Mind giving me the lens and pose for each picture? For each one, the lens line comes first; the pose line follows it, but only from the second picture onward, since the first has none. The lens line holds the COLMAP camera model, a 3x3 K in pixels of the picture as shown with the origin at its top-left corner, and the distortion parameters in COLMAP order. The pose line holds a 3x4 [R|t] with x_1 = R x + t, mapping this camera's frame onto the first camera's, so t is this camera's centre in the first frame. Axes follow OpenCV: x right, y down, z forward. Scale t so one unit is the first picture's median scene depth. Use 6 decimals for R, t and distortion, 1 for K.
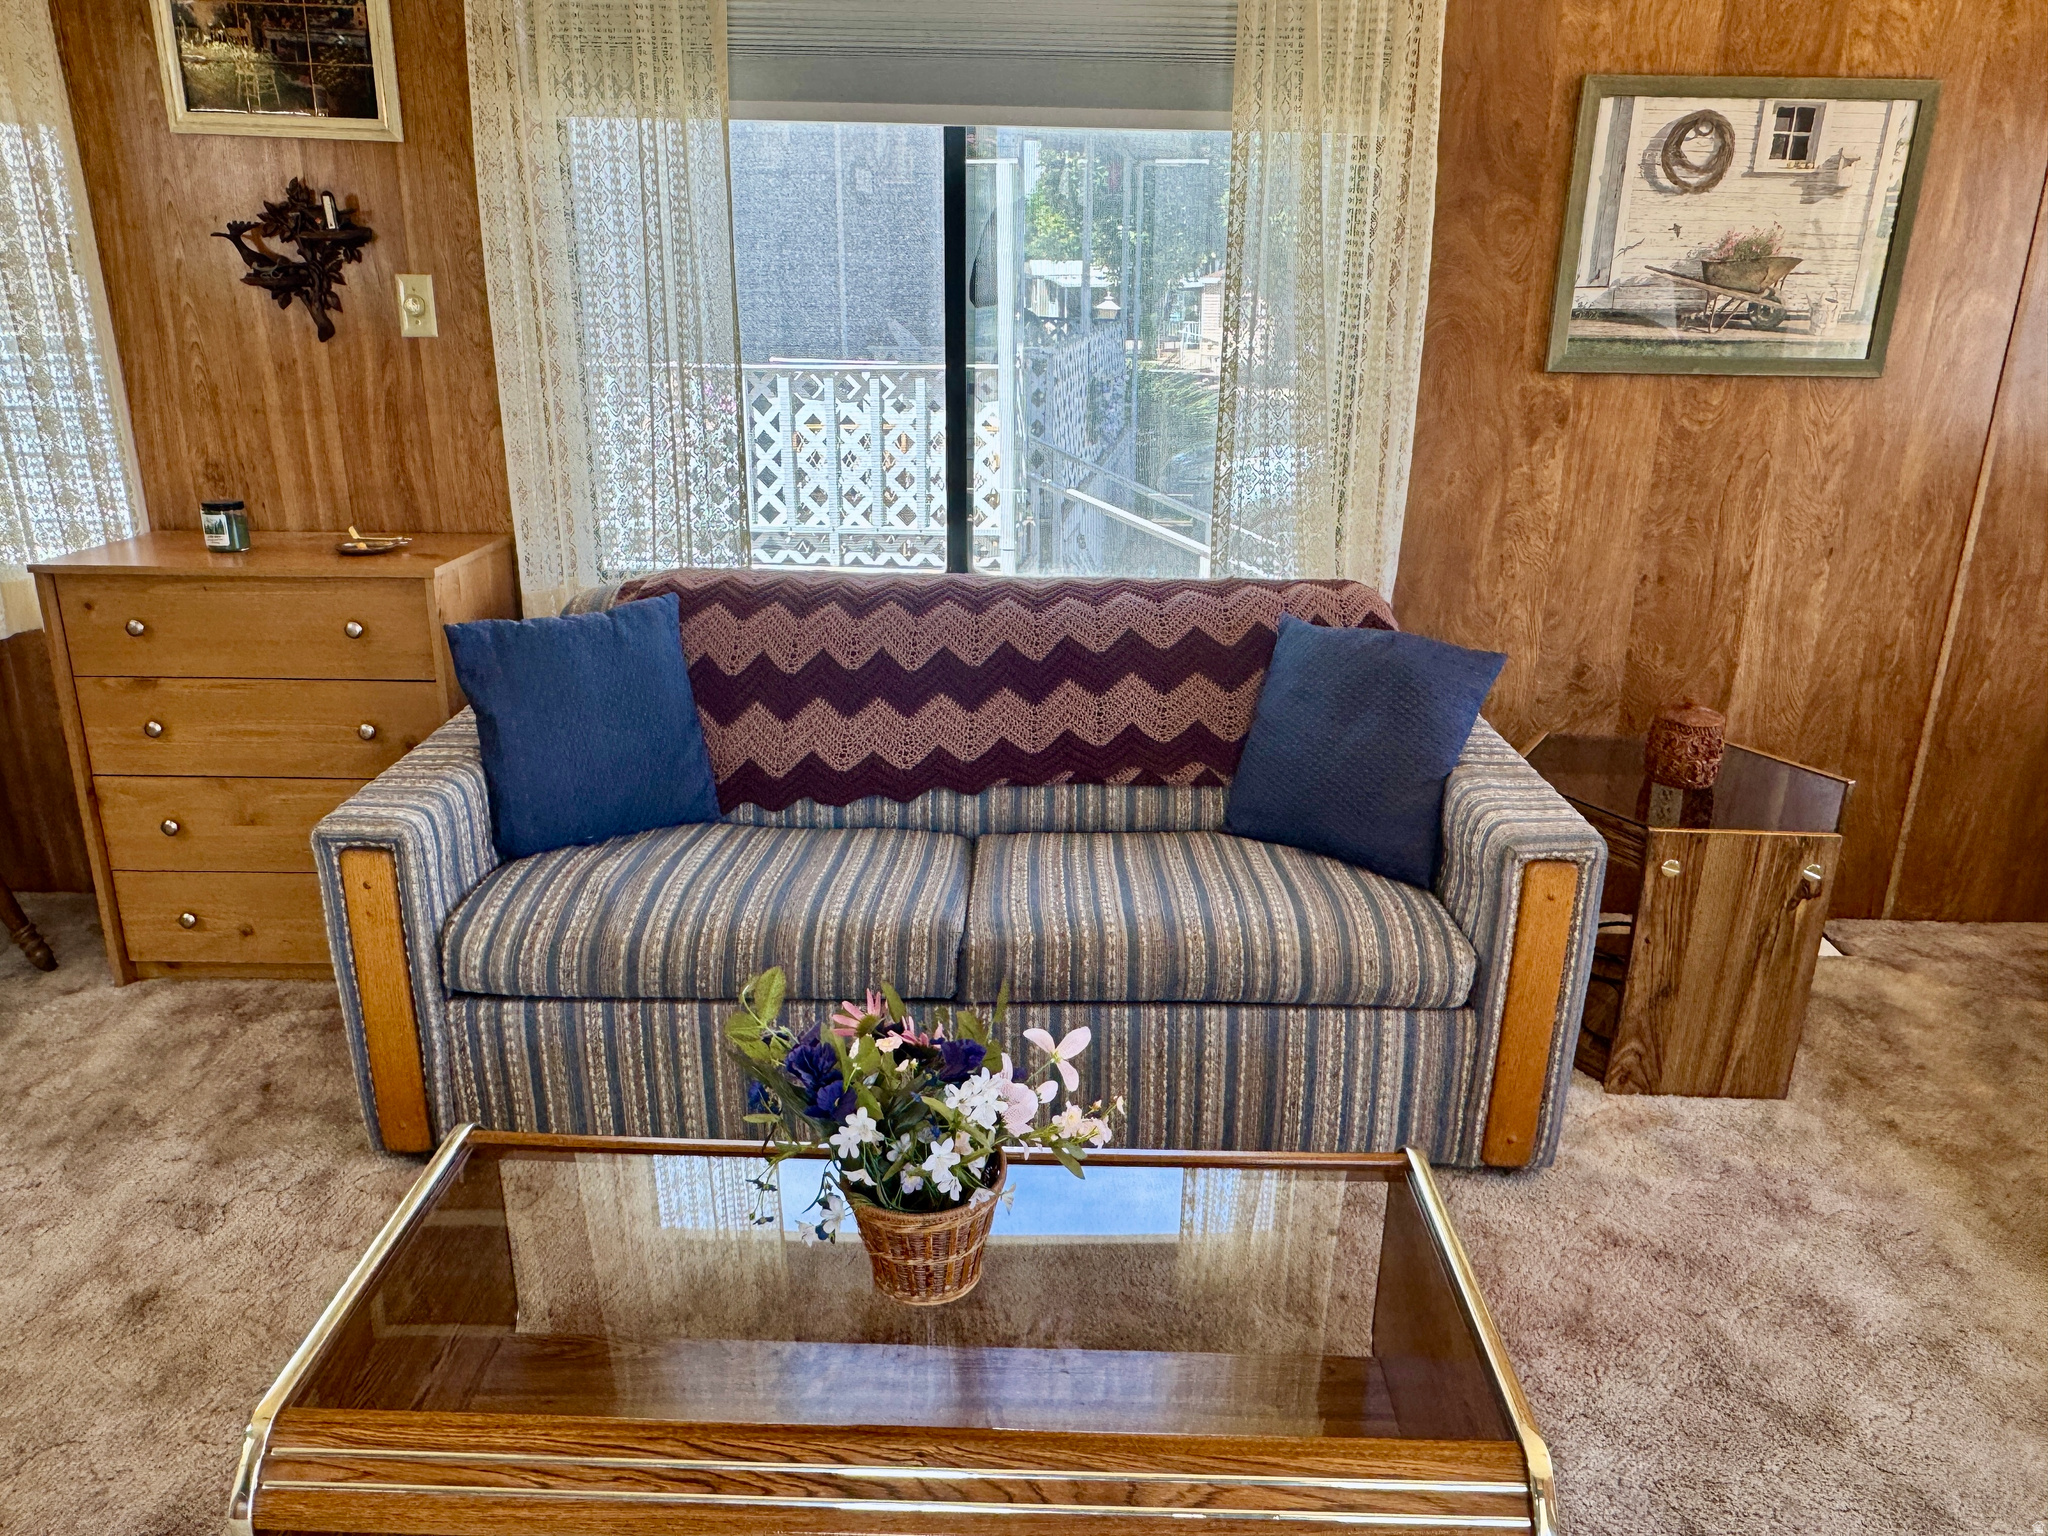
lens RADIAL K [[1431.0, 0, 1022.9], [0, 1431.0, 765.8], [0, 0, 1]] dist [-0.001655, 0.006361]
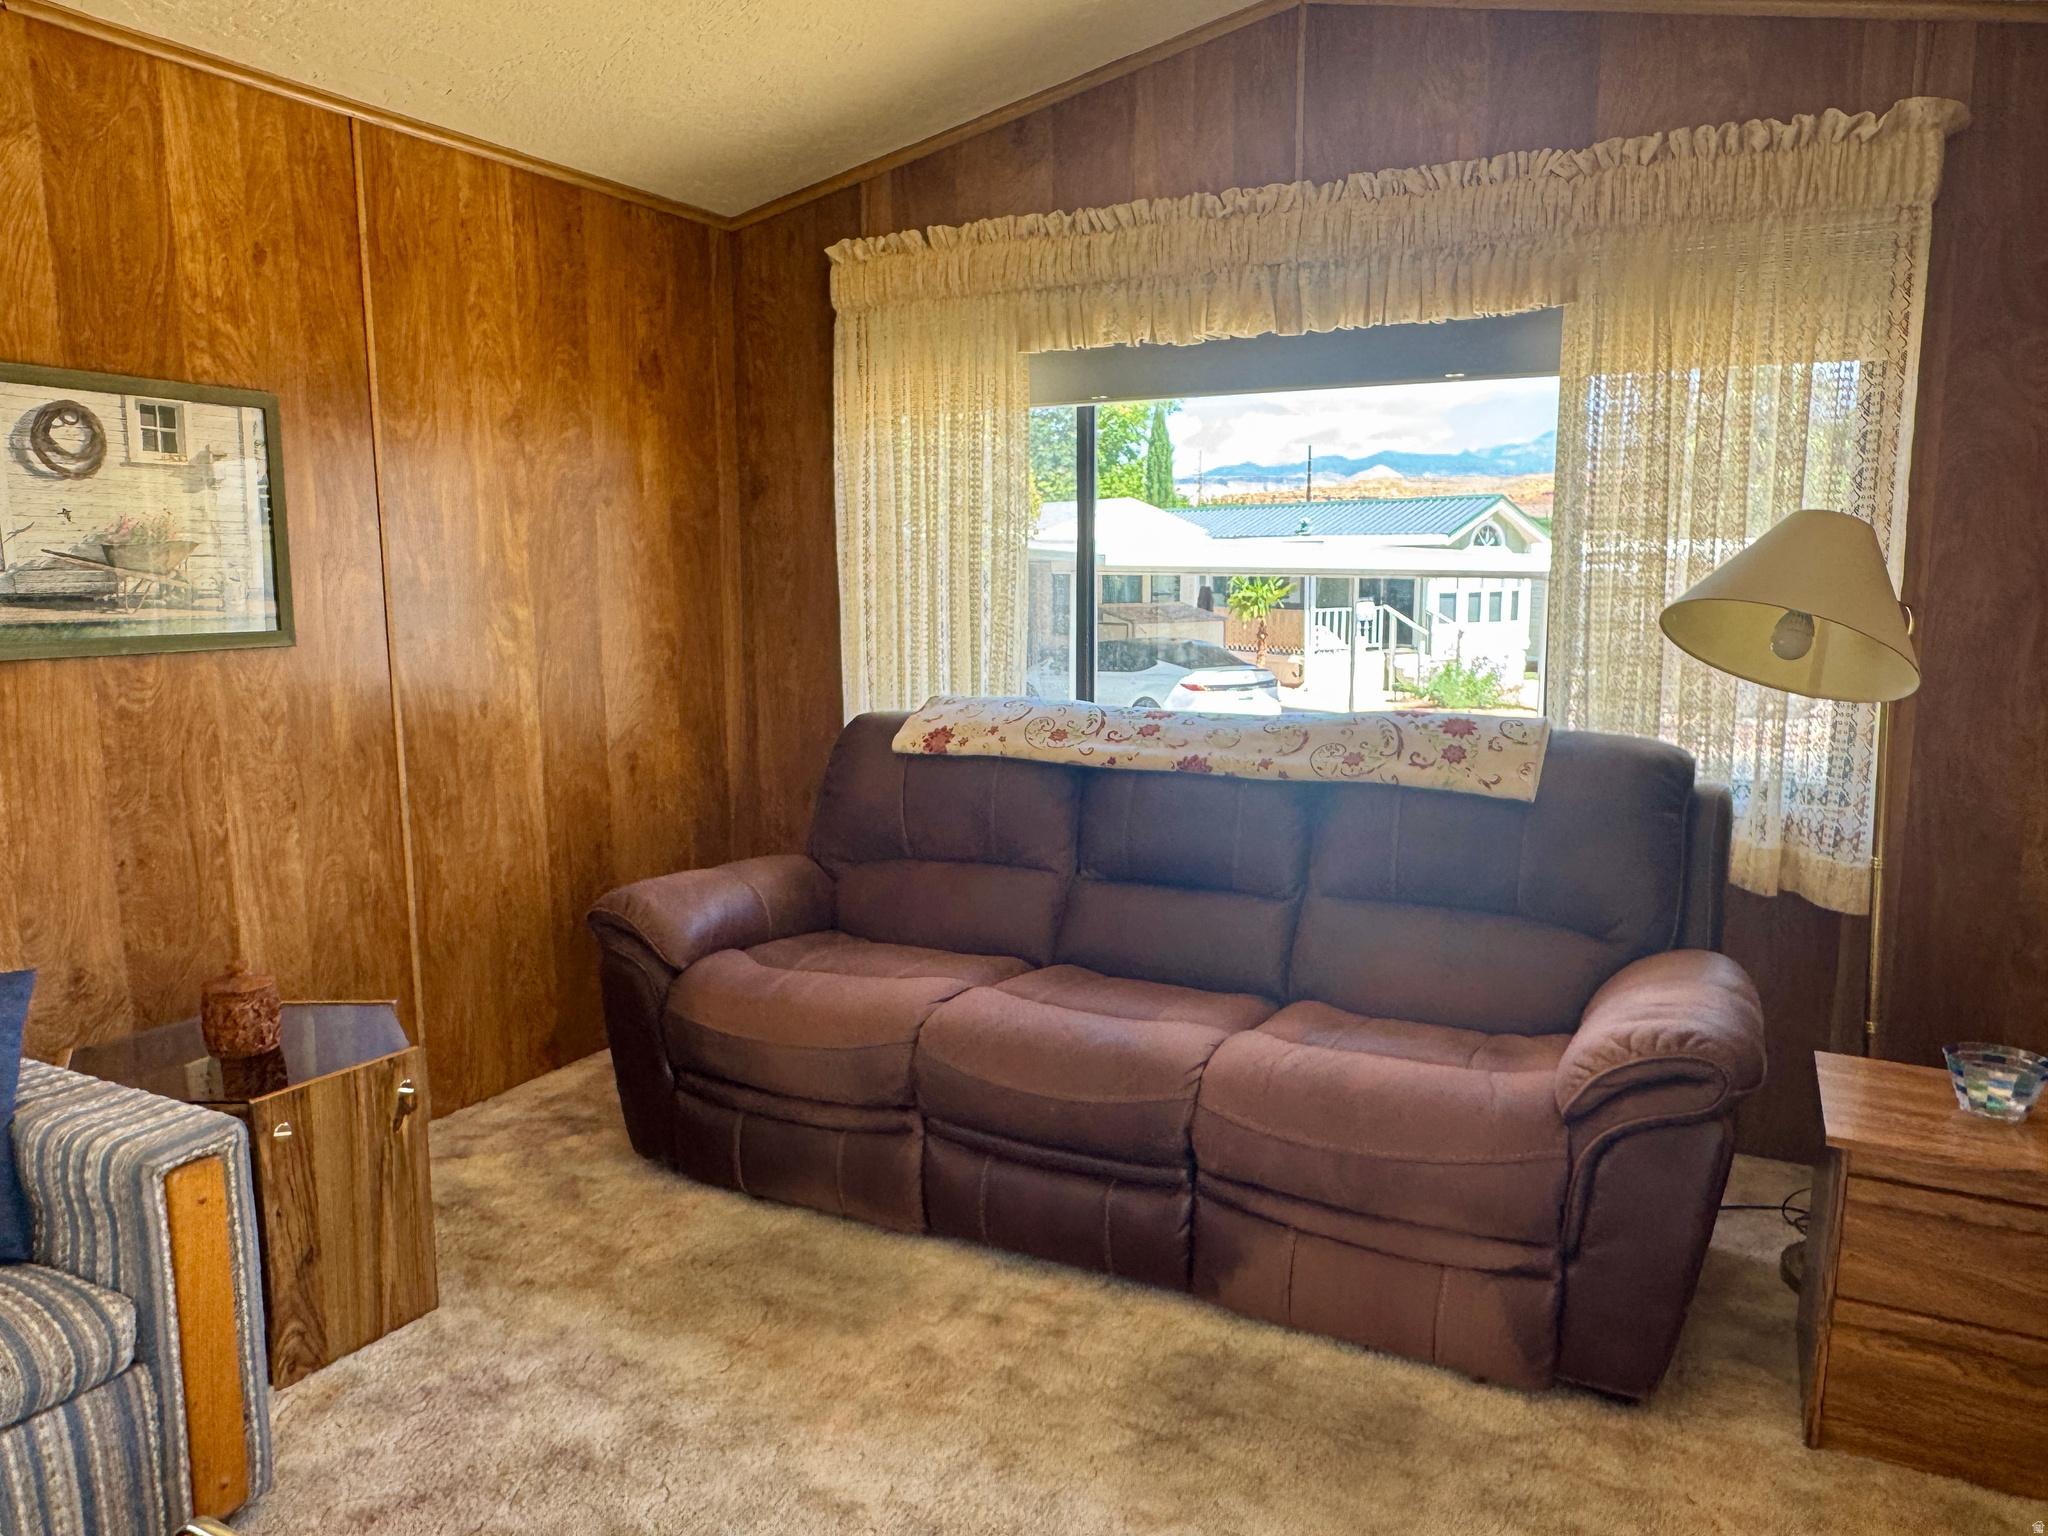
lens RADIAL K [[1431.0, 0, 1017.4], [0, 1431.0, 769.6], [0, 0, 1]] dist [-0.001655, 0.006361]
pose [[0.470456, -0.140411, 0.871181, -0.123603], [0.299227, 0.954150, -0.007806, -0.007047], [-0.830141, 0.264353, 0.490900, 0.030534]]
